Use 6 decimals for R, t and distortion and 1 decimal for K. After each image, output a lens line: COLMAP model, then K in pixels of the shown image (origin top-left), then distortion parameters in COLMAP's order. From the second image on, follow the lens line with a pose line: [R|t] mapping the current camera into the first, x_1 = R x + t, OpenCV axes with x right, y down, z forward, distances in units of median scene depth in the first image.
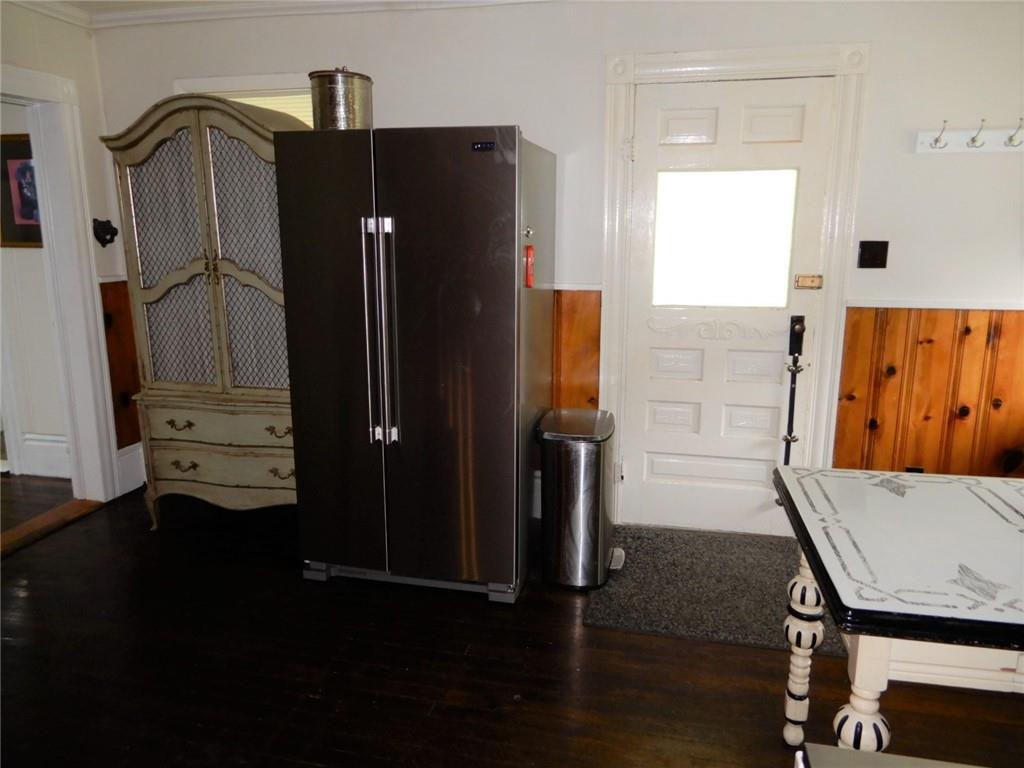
lens RADIAL K [[736.2, 0, 512.1], [0, 736.2, 385.2], [0, 0, 1]] dist [0.019961, -0.005598]
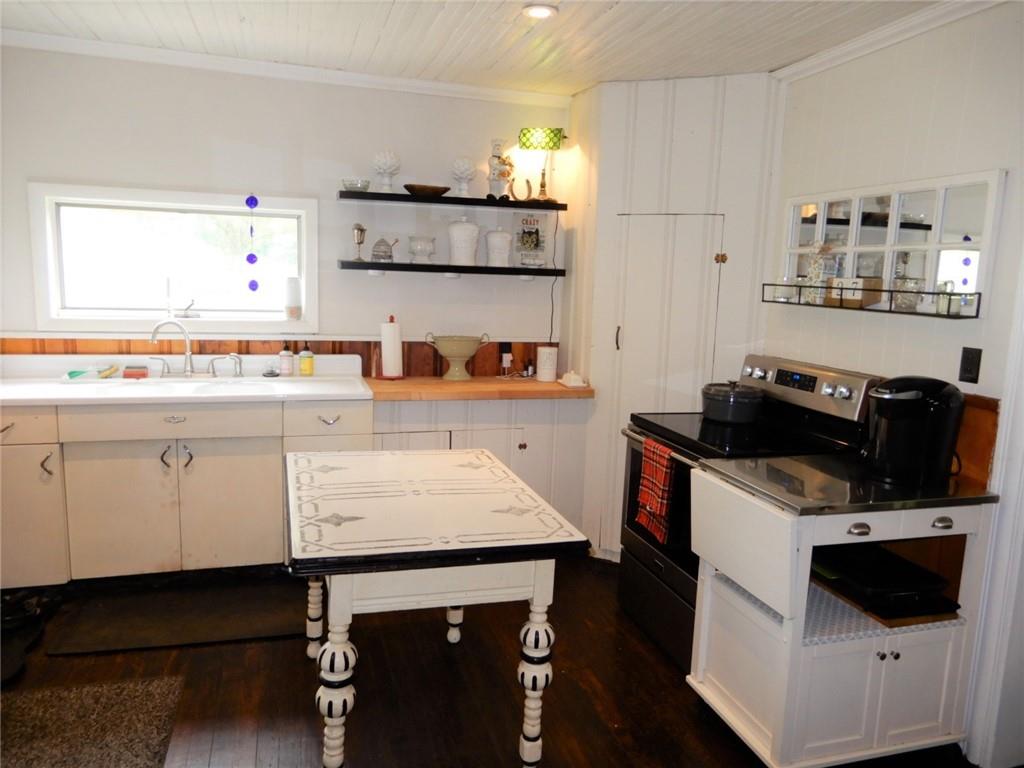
lens RADIAL K [[736.2, 0, 507.9], [0, 736.2, 382.5], [0, 0, 1]] dist [0.019961, -0.005598]
pose [[-0.481524, -0.149613, 0.863568, -0.322968], [0.139253, 0.959745, 0.243923, -0.179431], [-0.865299, 0.237709, -0.441306, 0.750256]]
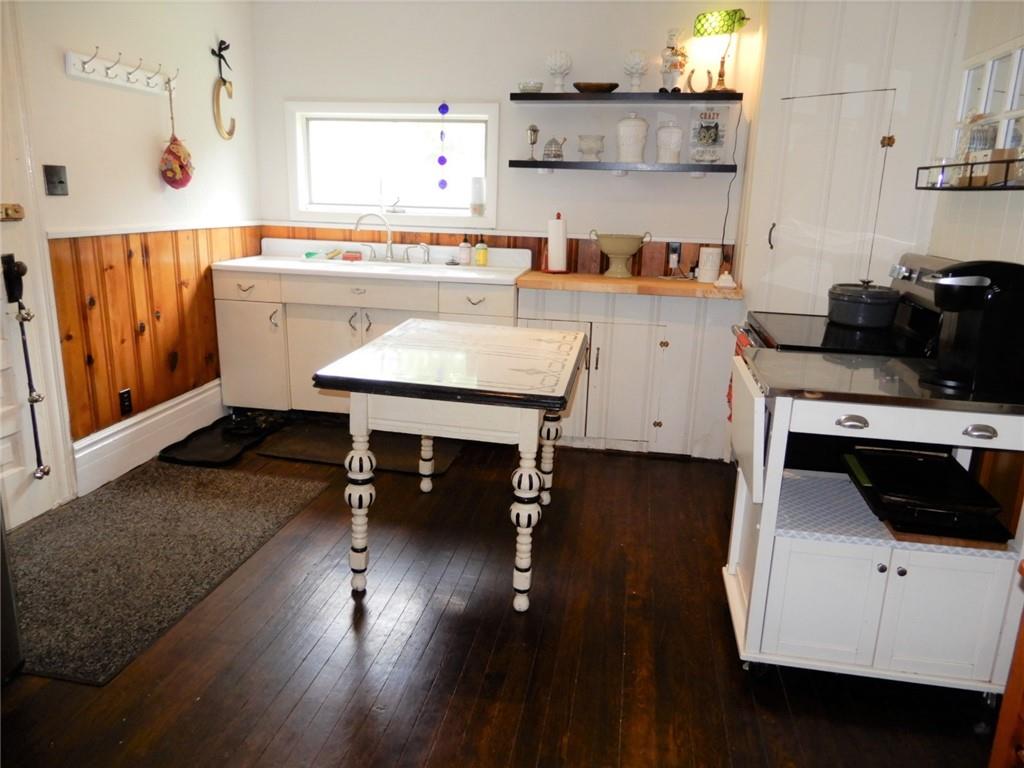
lens RADIAL K [[736.2, 0, 511.5], [0, 736.2, 381.7], [0, 0, 1]] dist [0.019961, -0.005598]
pose [[-0.032699, -0.252676, 0.966998, -0.491593], [0.170218, 0.951973, 0.254505, -0.075057], [-0.984864, 0.172922, 0.011882, 0.466776]]
